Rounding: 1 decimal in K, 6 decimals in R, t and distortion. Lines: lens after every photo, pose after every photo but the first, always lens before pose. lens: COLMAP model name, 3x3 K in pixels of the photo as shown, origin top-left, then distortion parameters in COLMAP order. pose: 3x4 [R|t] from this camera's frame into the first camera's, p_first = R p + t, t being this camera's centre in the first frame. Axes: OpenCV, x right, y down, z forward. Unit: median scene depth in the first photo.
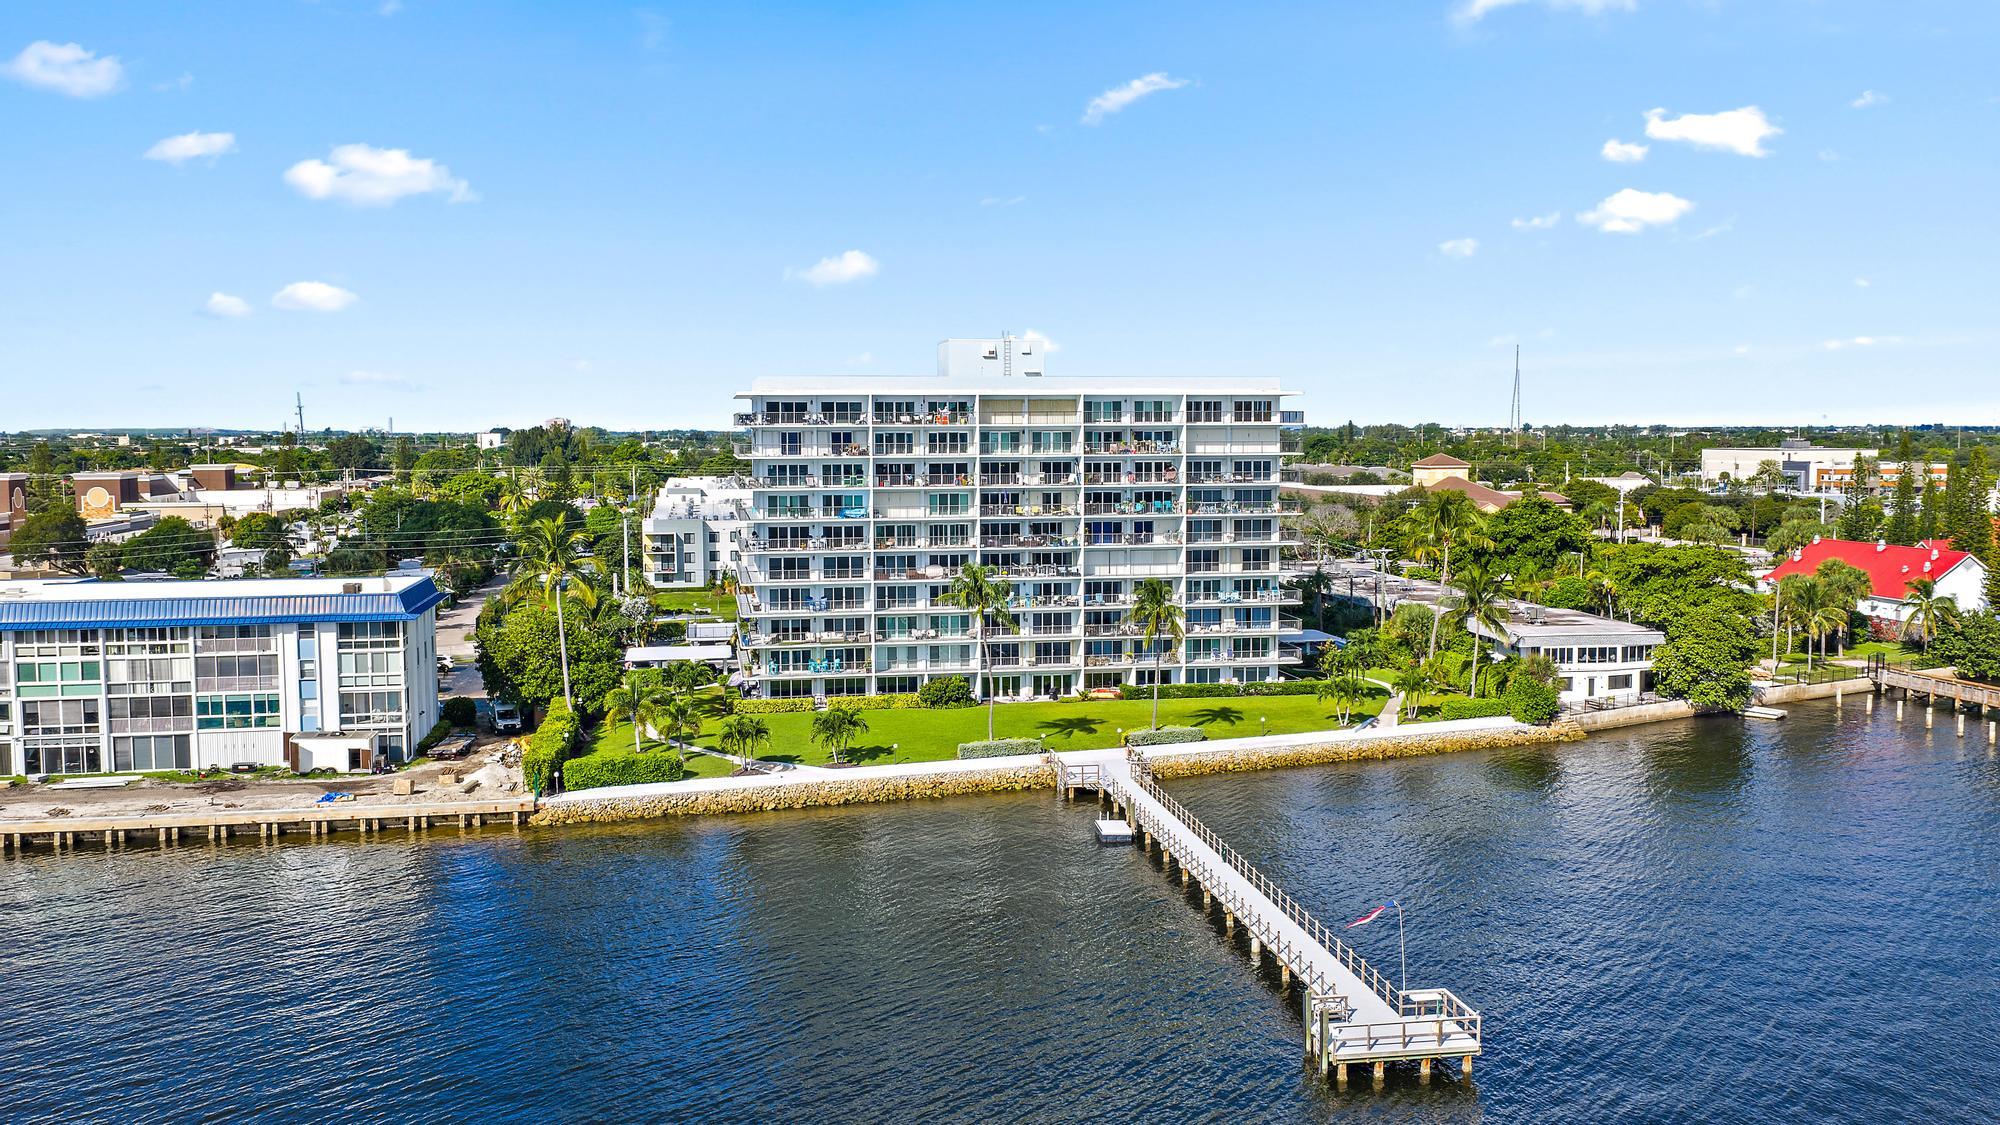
lens RADIAL K [[1703.6, 0, 1000.0], [0, 1703.6, 562.5], [0, 0, 1]] dist [0.028448, -0.018184]
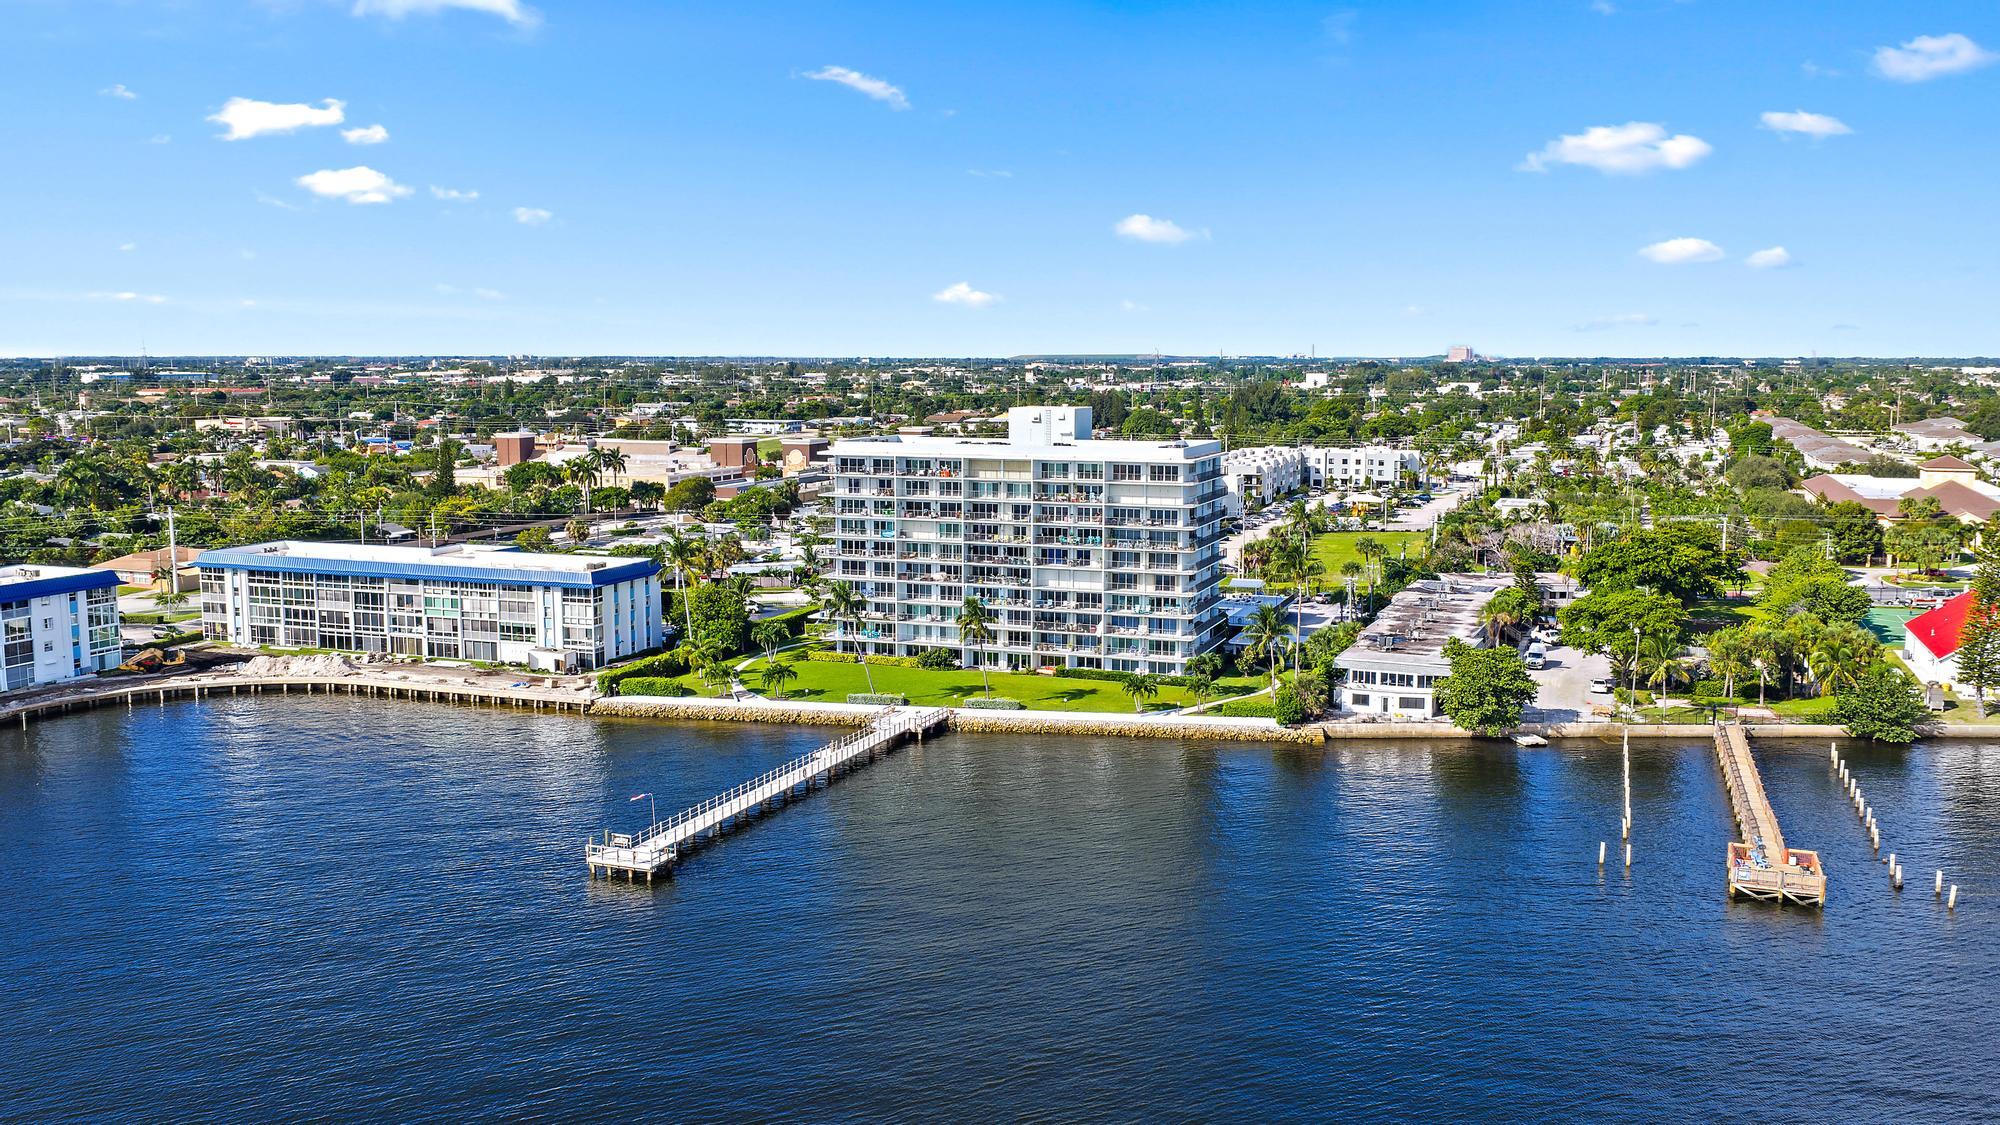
lens RADIAL K [[1703.6, 0, 1000.0], [0, 1703.6, 562.5], [0, 0, 1]] dist [0.028448, -0.018184]
pose [[0.856315, 0.068152, -0.511937, 0.746574], [-0.044069, 0.997282, 0.059051, -0.094651], [0.514570, -0.028005, 0.856991, -0.227018]]
